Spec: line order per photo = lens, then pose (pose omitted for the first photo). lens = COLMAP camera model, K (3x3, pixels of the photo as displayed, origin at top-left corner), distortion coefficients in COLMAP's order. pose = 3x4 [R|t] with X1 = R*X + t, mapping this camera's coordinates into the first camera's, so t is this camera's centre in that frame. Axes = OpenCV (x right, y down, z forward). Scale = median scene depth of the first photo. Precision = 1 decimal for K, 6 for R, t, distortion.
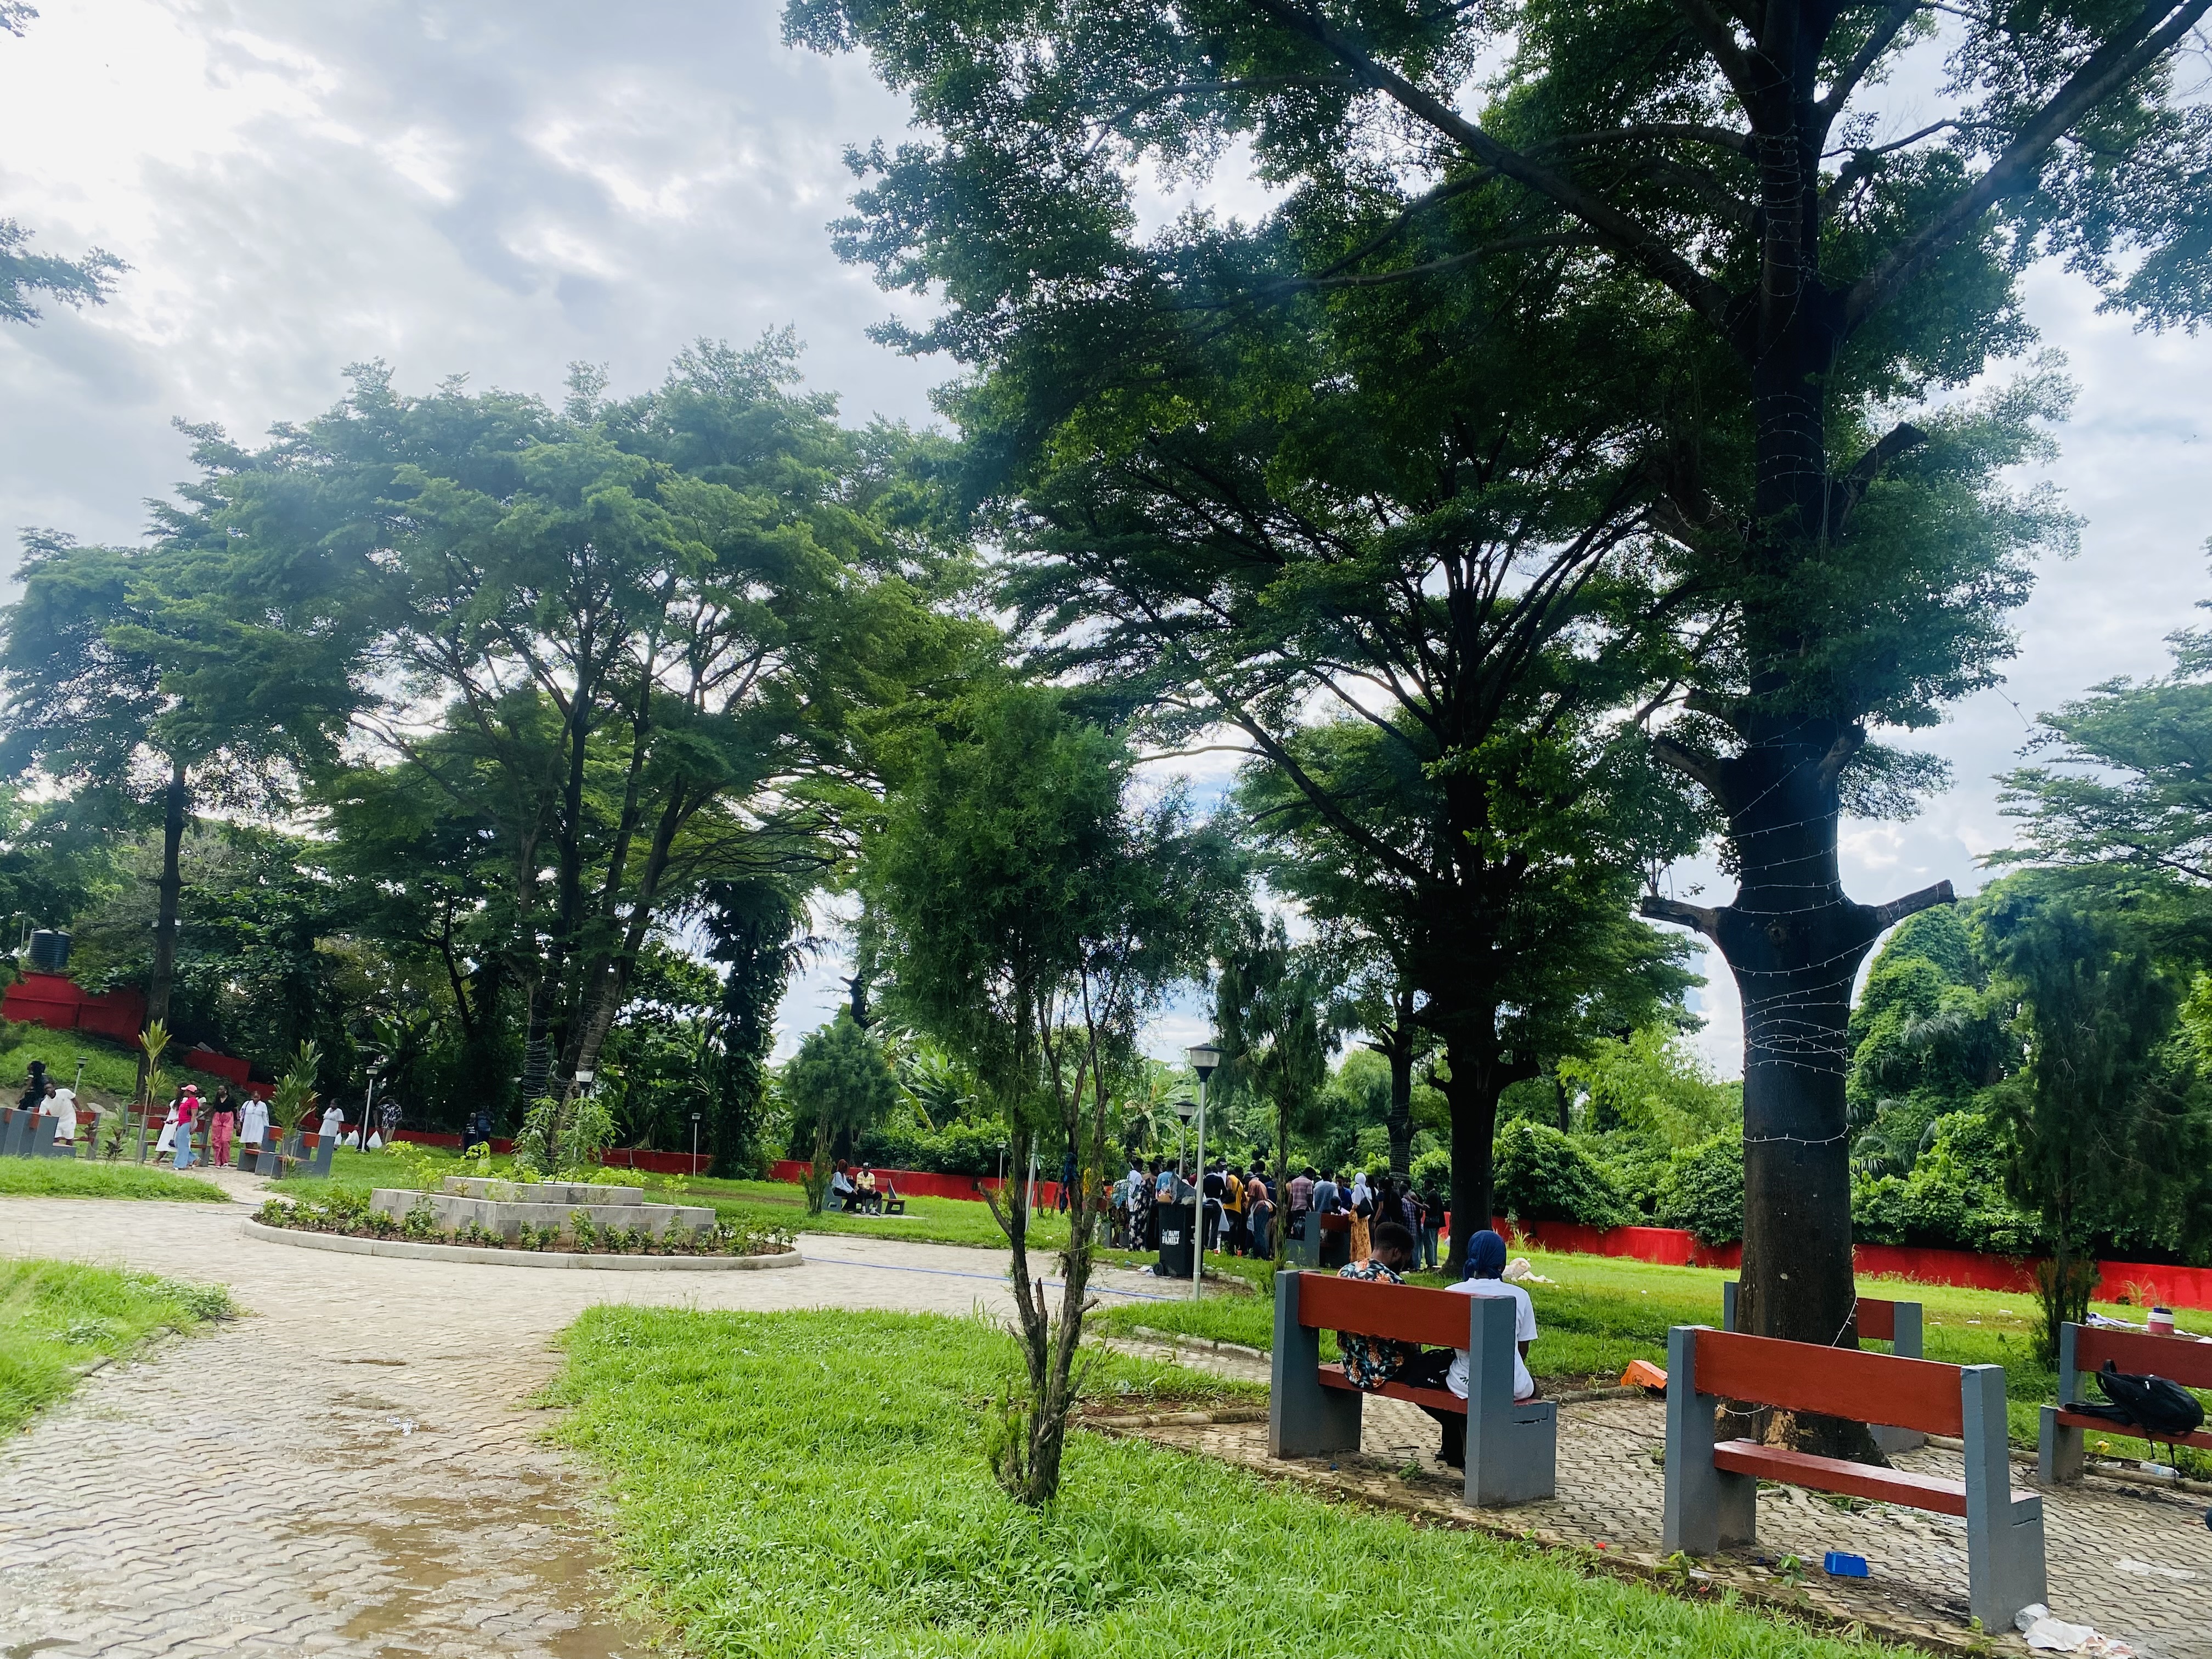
lens RADIAL K [[1706.2, 0, 1076.5], [0, 1706.2, 821.2], [0, 0, 1]] dist [0.003816, -0.000634]
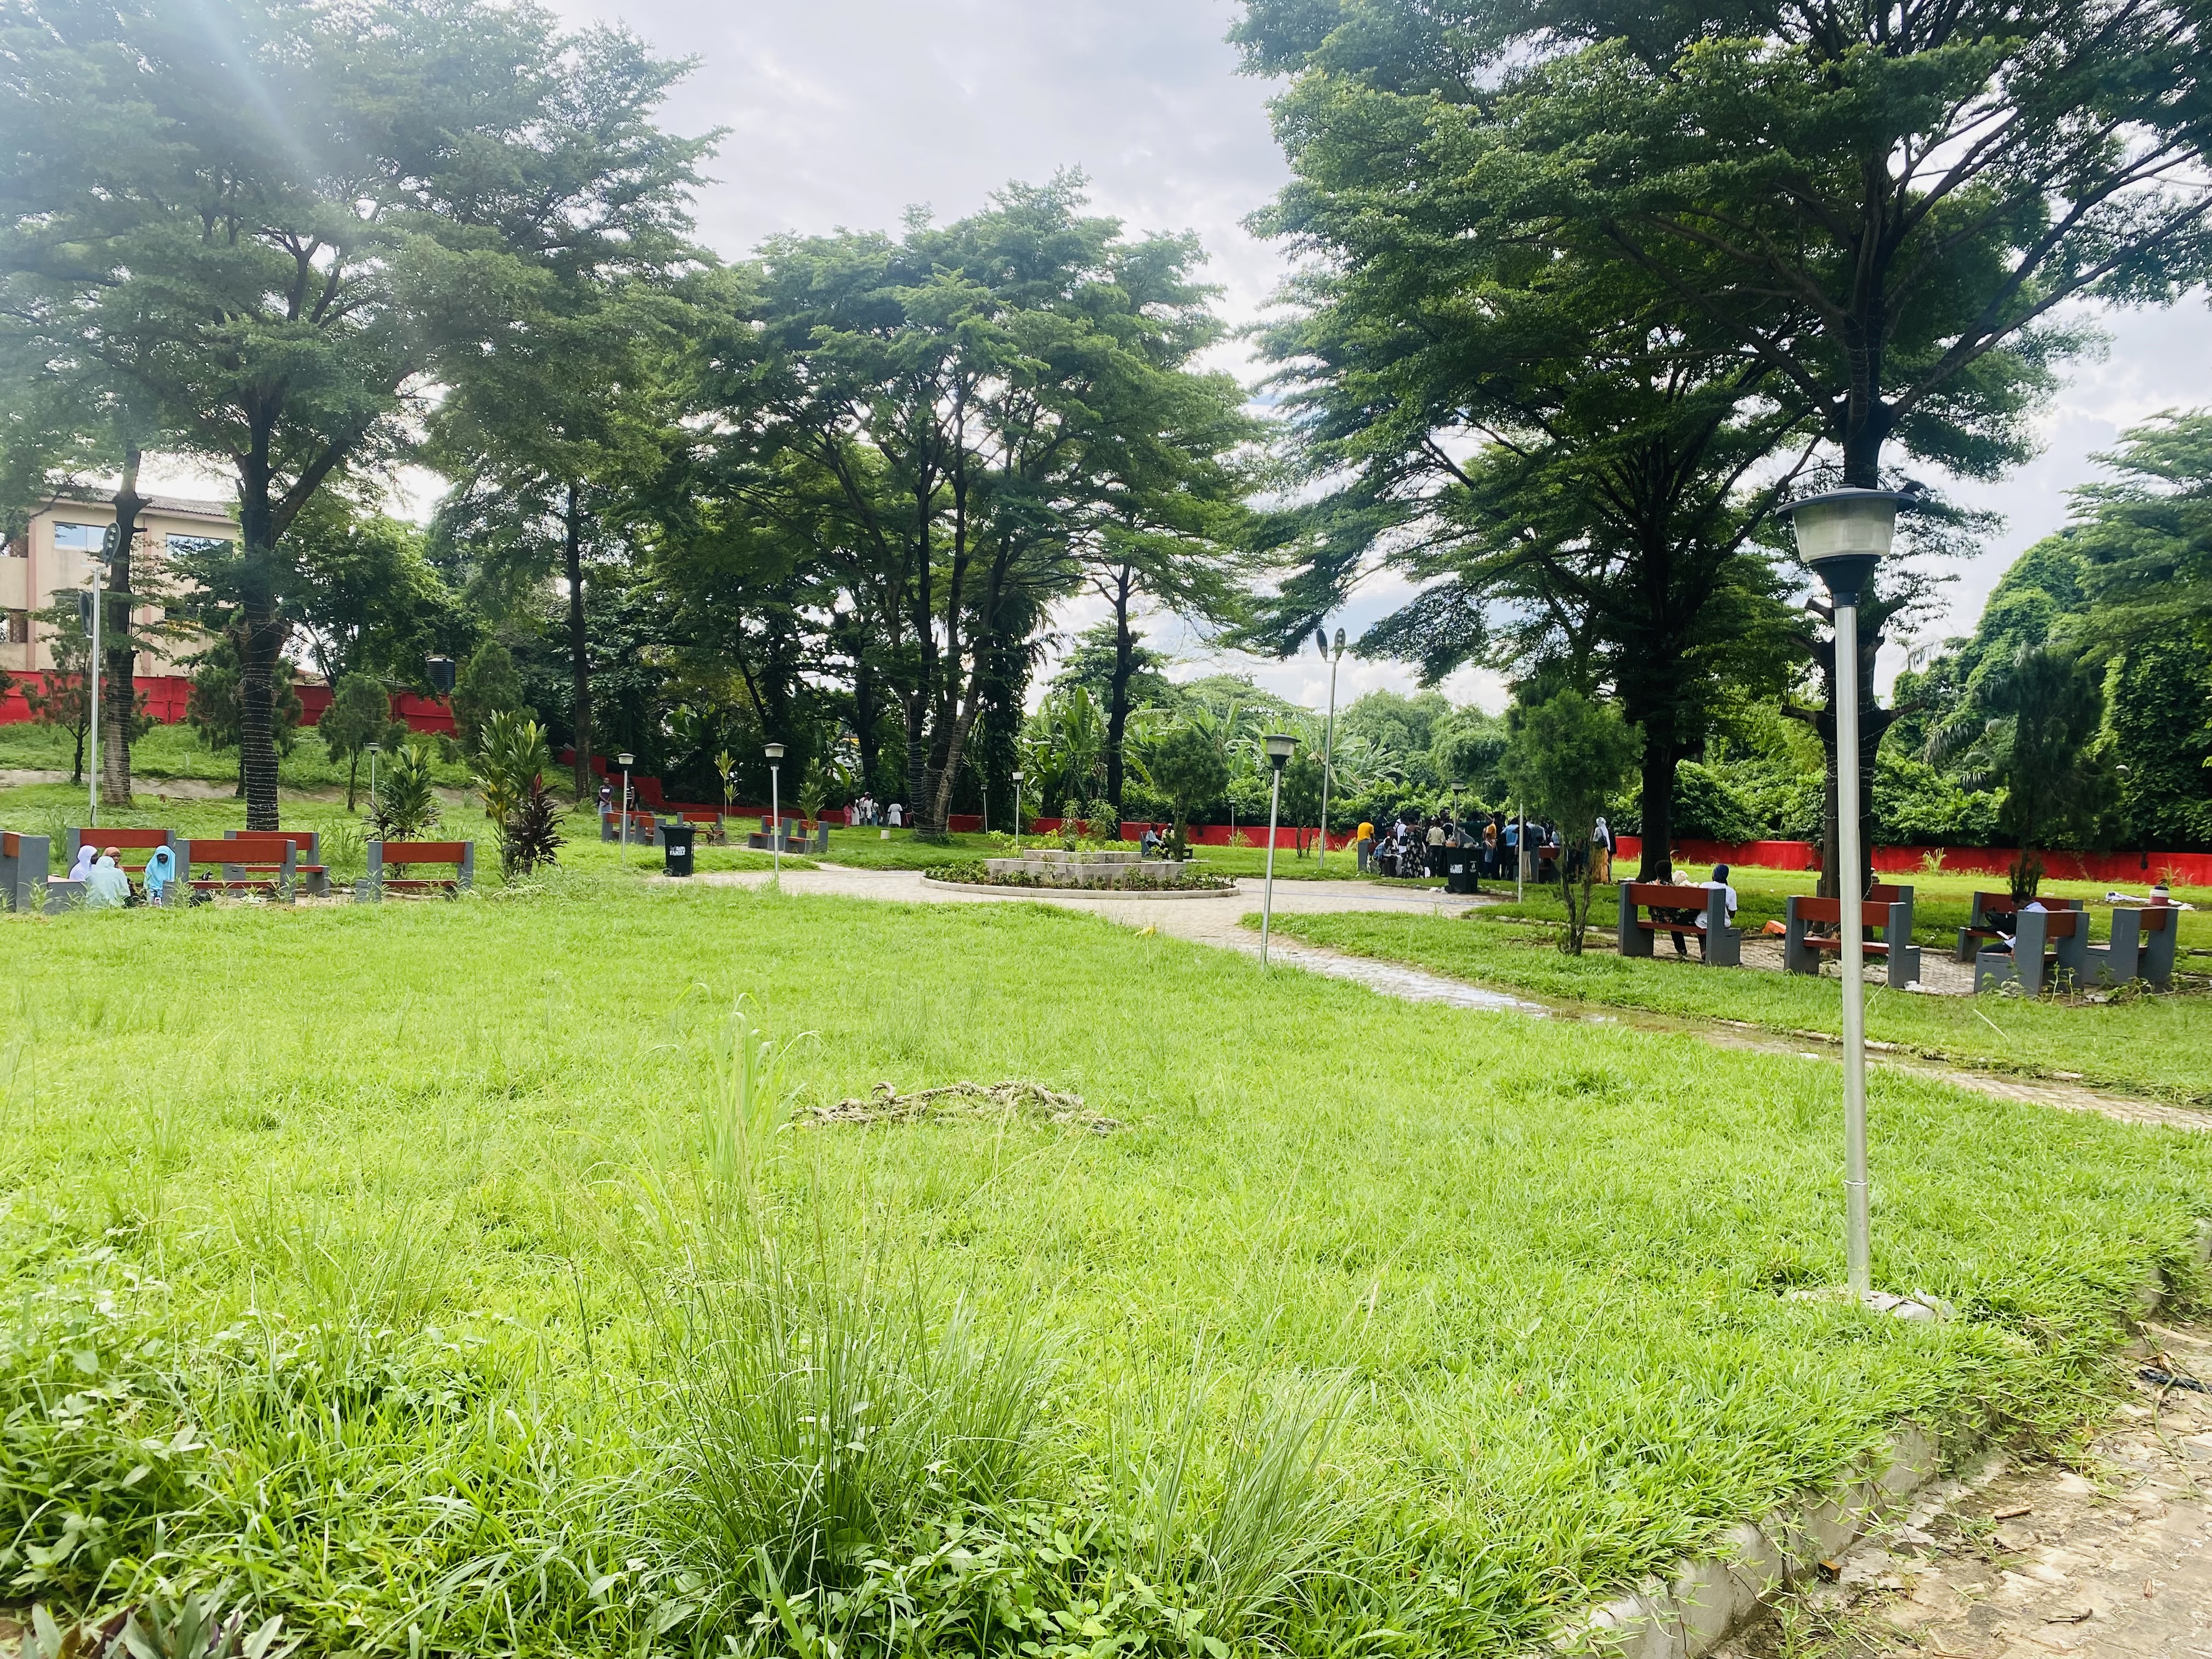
lens RADIAL K [[1706.2, 0, 1079.5], [0, 1706.2, 839.7], [0, 0, 1]] dist [0.003816, -0.000634]
pose [[0.996497, -0.045506, -0.070163, -0.079684], [0.059754, 0.974414, 0.216672, -0.061219], [0.058508, -0.220106, 0.973720, -0.232199]]
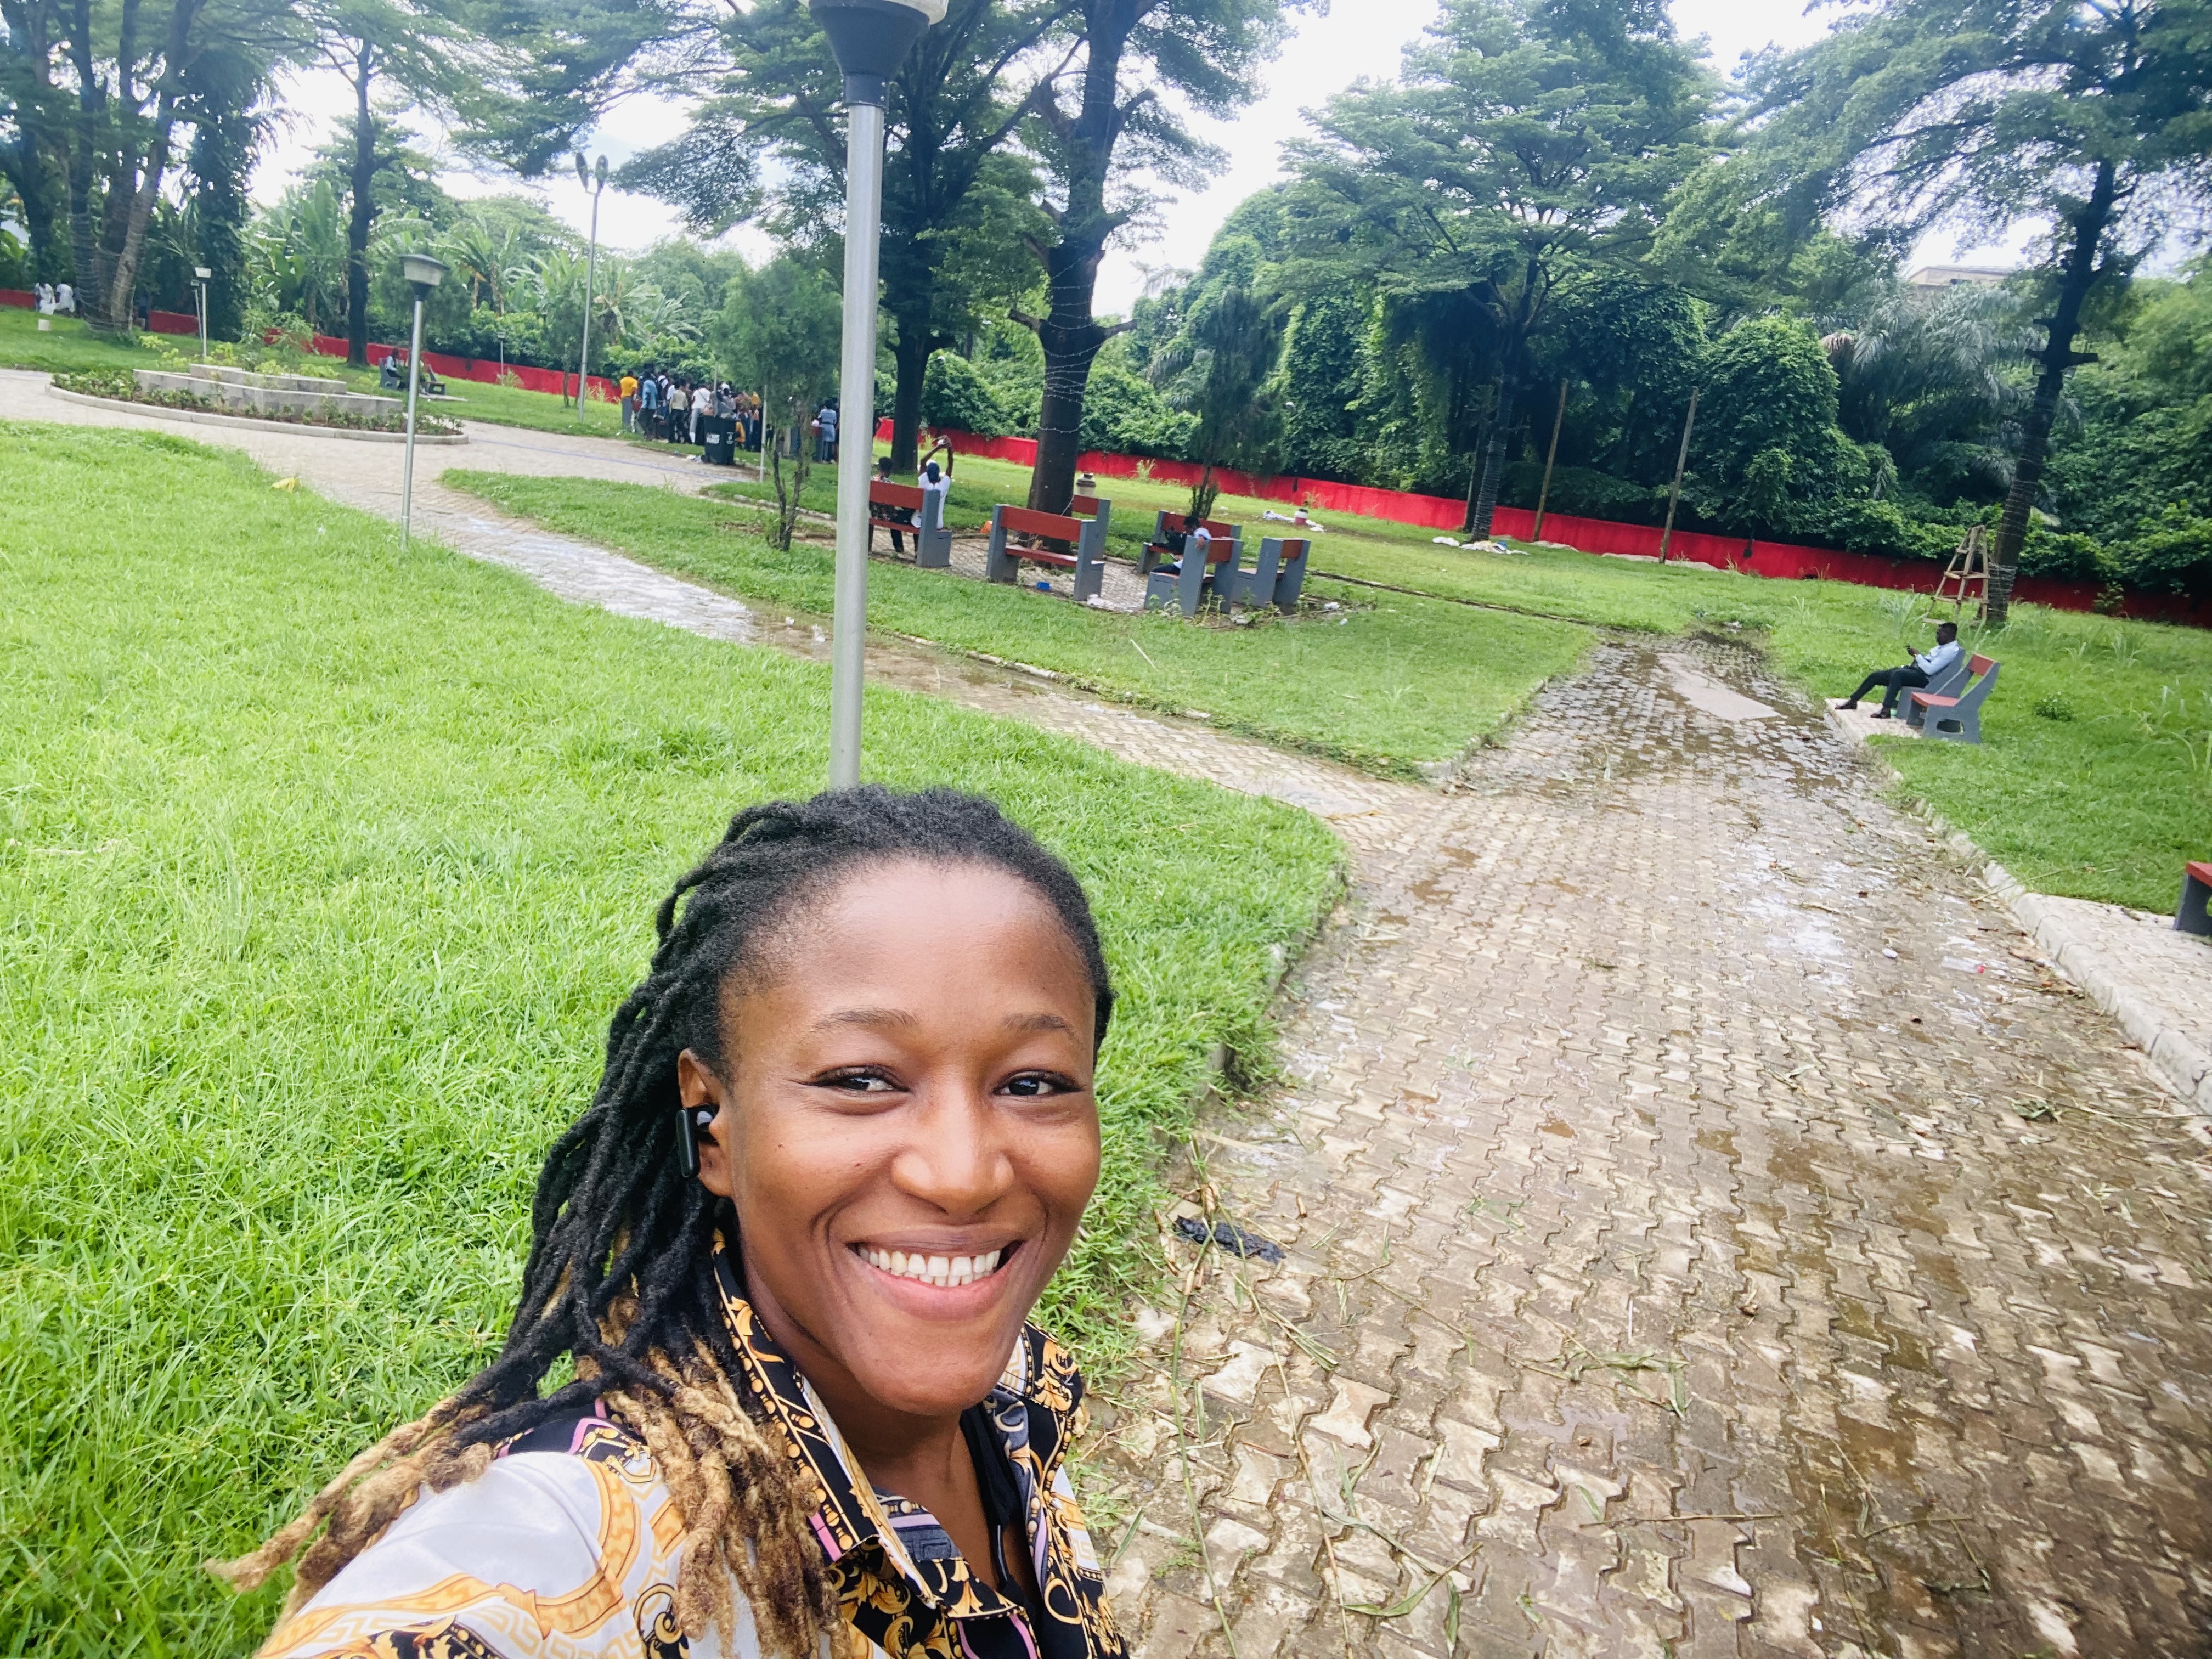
lens RADIAL K [[1509.0, 0, 1127.8], [0, 1509.0, 855.7], [0, 0, 1]] dist [0.045302, -0.036578]
pose [[0.928459, -0.047161, 0.368429, -0.053967], [-0.140744, 0.873270, 0.466466, -0.053587], [-0.343737, -0.484948, 0.804158, -0.186455]]
